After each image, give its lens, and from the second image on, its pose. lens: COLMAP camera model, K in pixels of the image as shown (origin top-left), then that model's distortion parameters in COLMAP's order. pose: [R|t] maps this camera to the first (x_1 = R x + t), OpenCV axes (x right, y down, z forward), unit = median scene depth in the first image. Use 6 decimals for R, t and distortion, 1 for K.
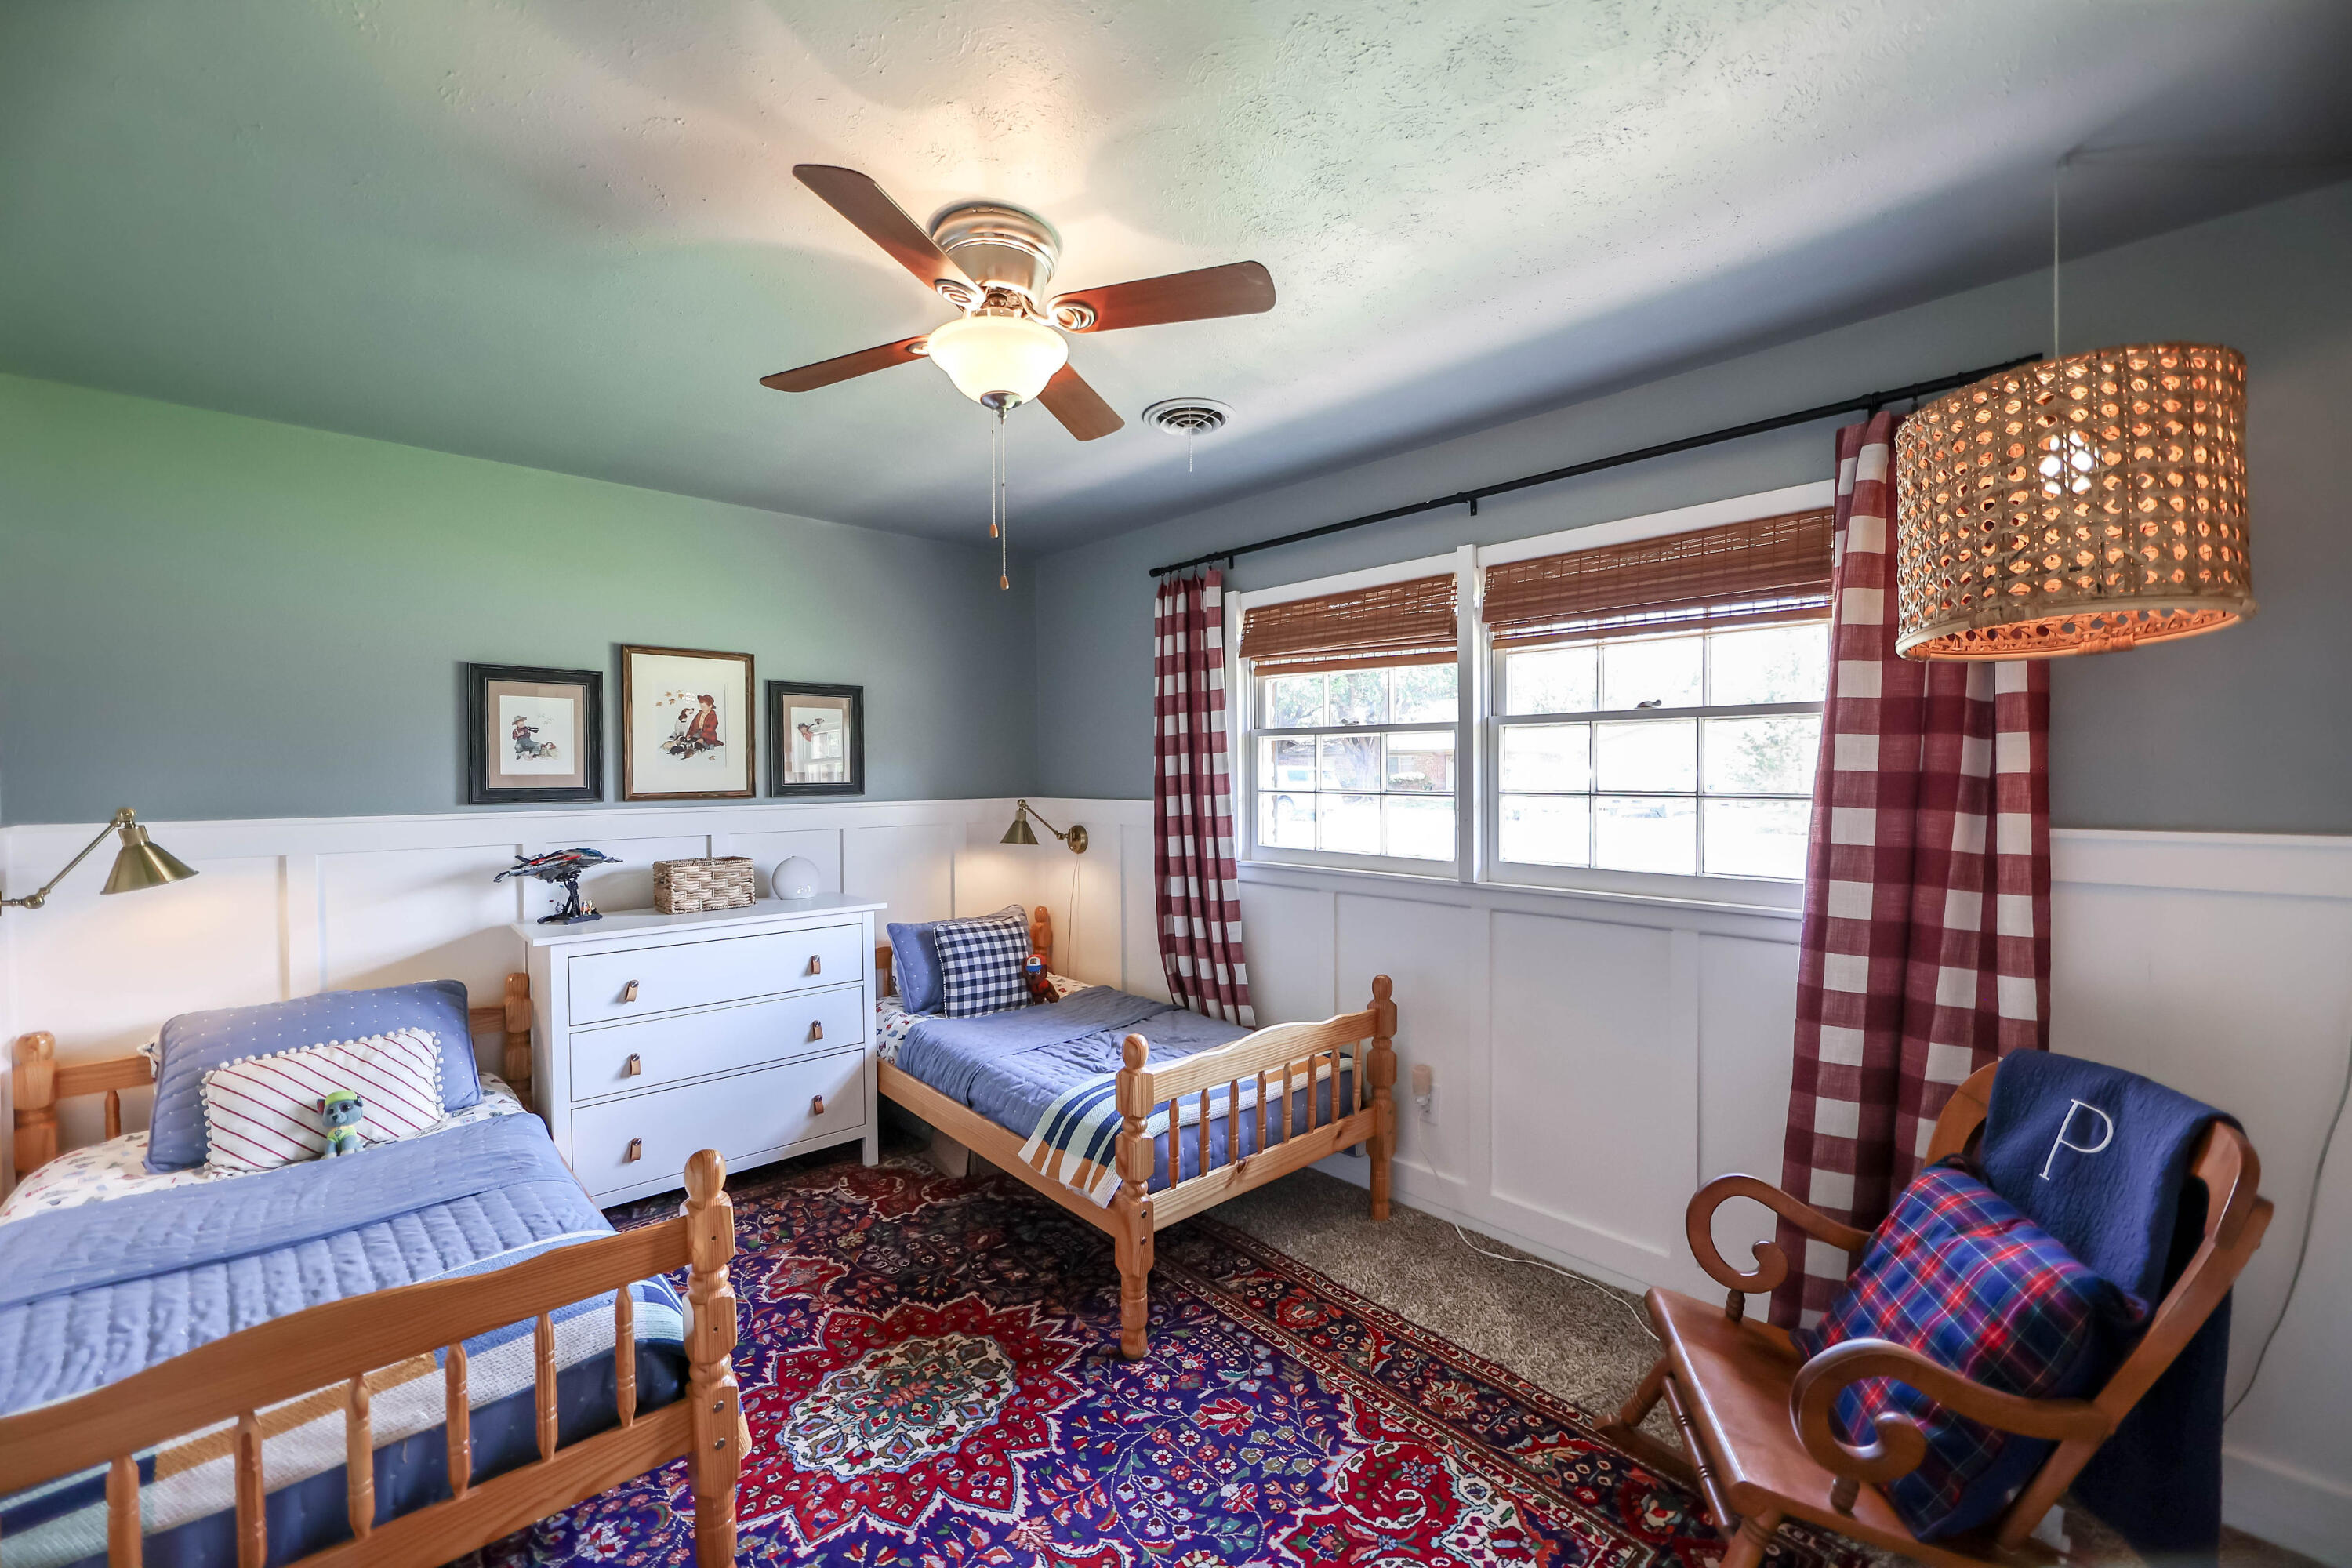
lens RADIAL K [[935.8, 0, 1168.1], [0, 935.8, 785.6], [0, 0, 1]] dist [-0.014847, 0.003574]
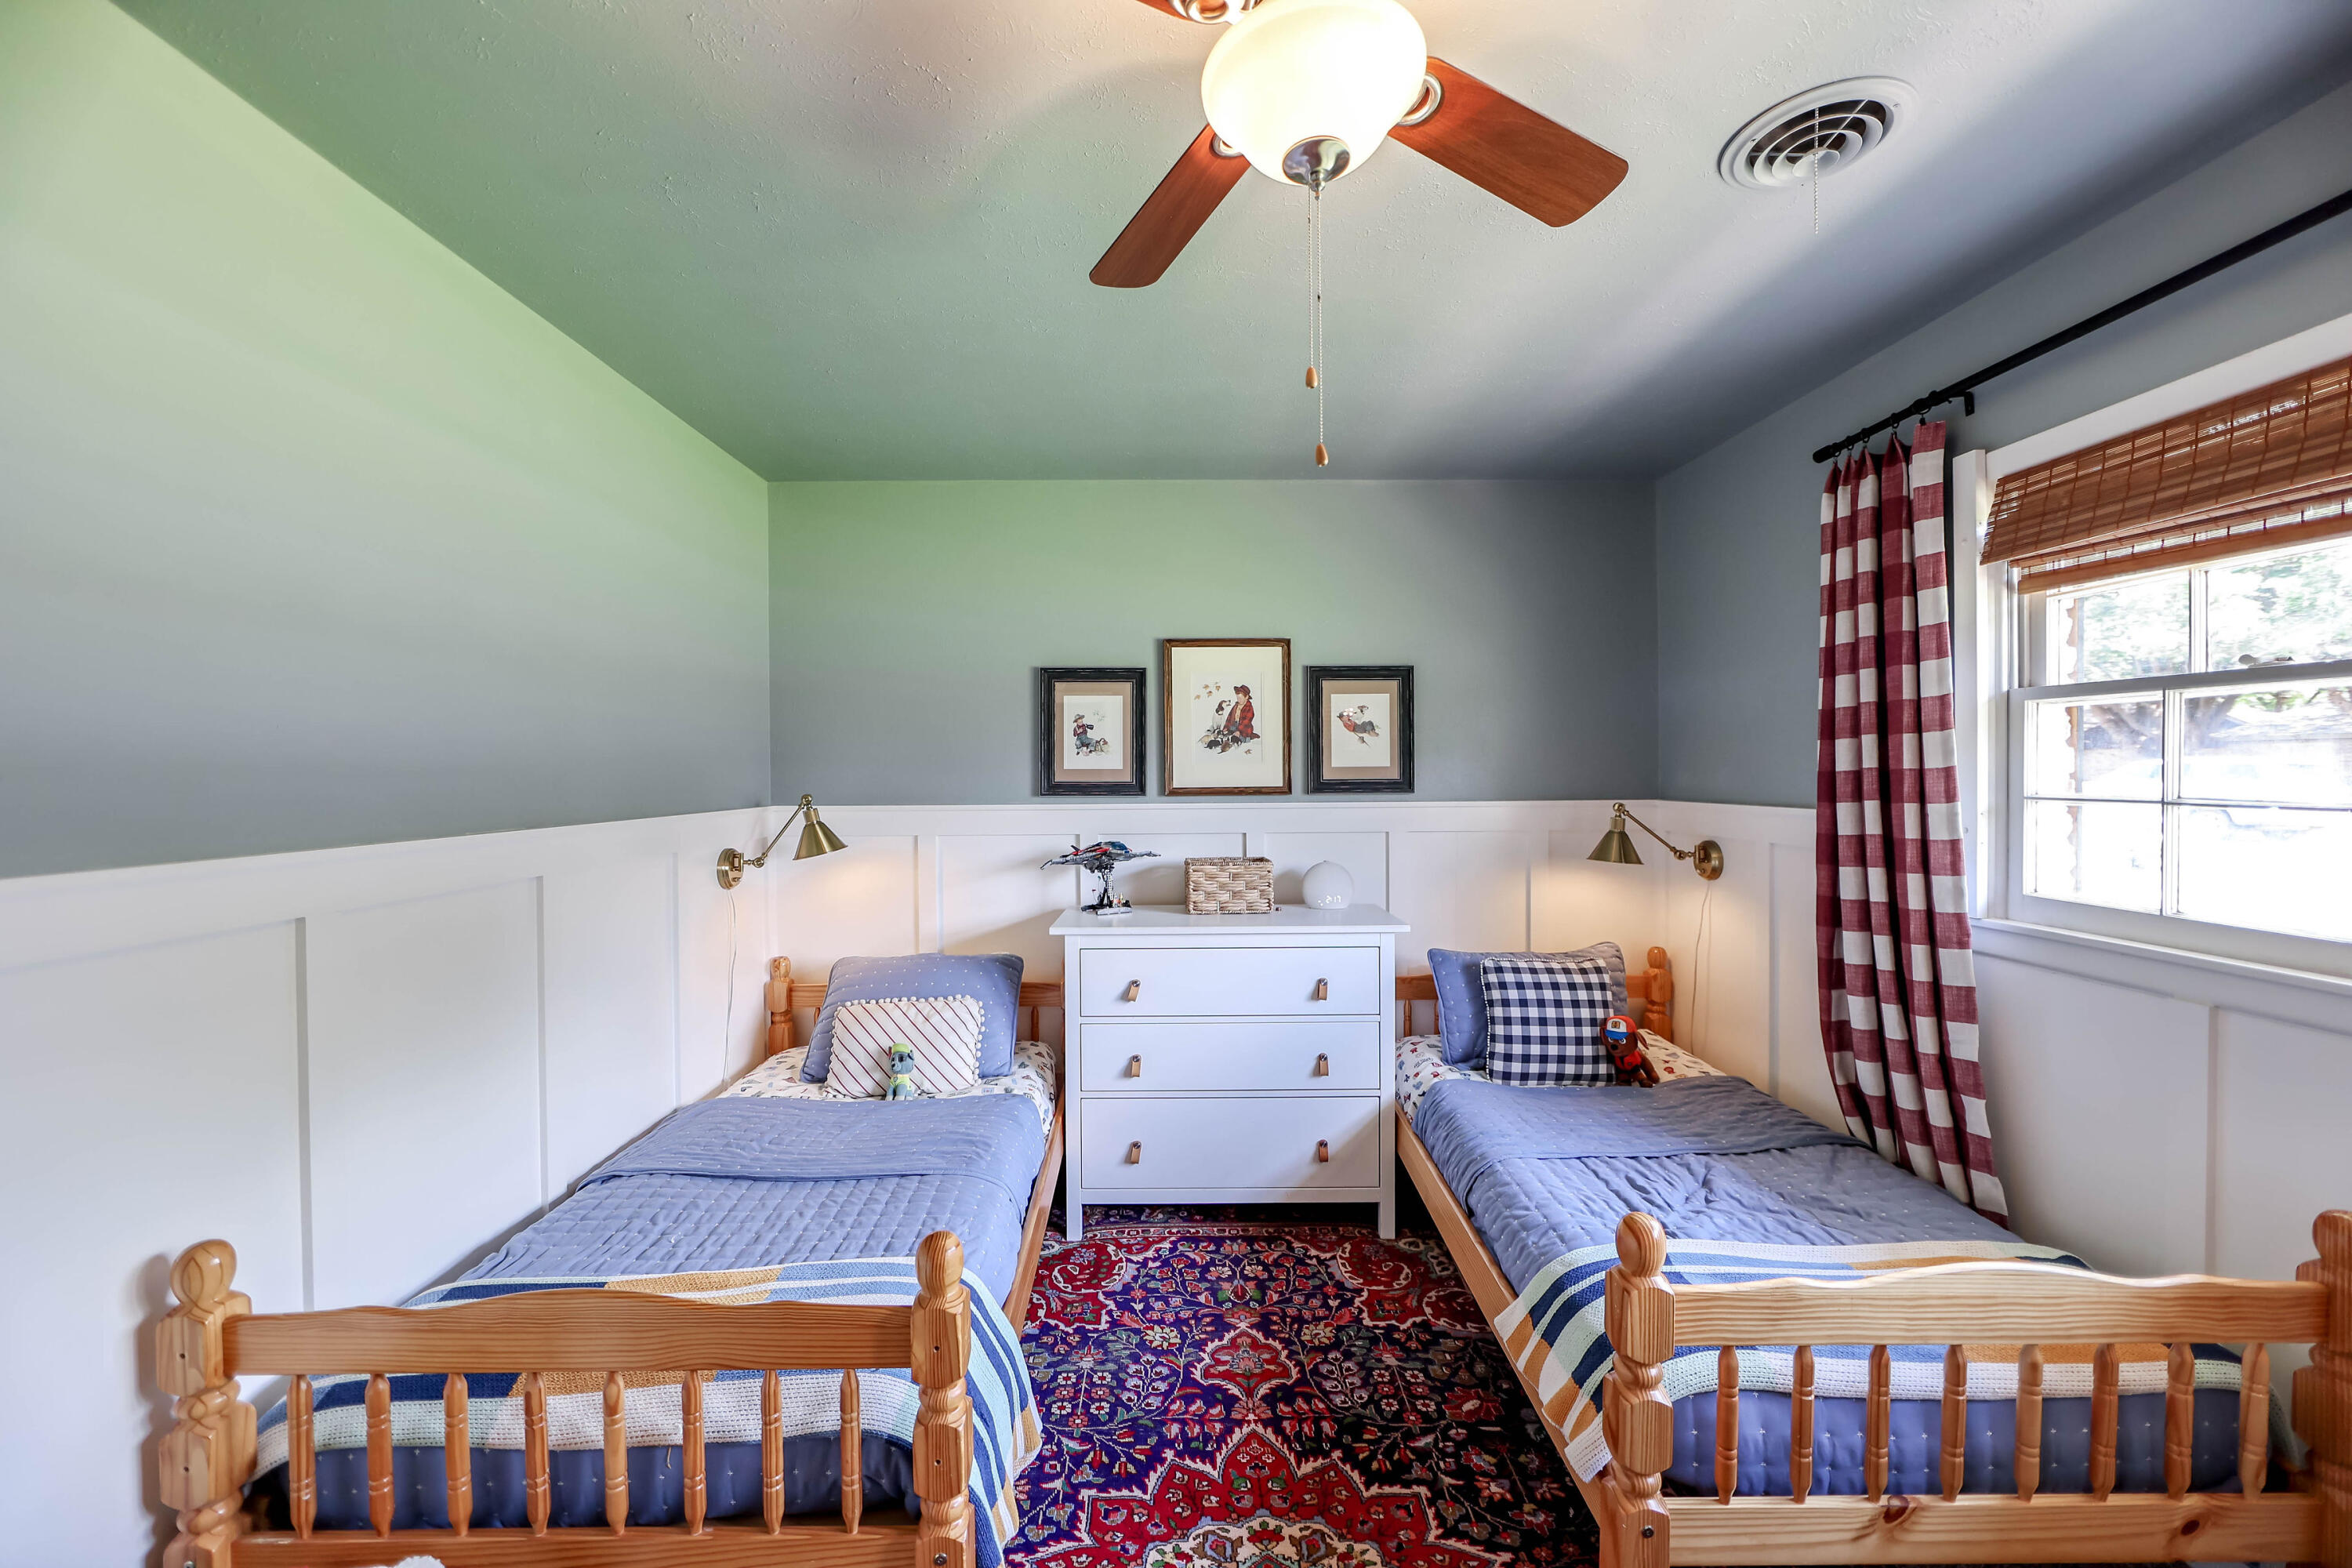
lens RADIAL K [[923.7, 0, 1176.2], [0, 923.7, 785.7], [0, 0, 1]] dist [-0.014269, 0.002672]
pose [[0.743708, 0.010771, -0.668418, 0.088538], [-0.008324, 0.999942, 0.006851, -0.001108], [0.668453, 0.000469, 0.743754, 0.265412]]
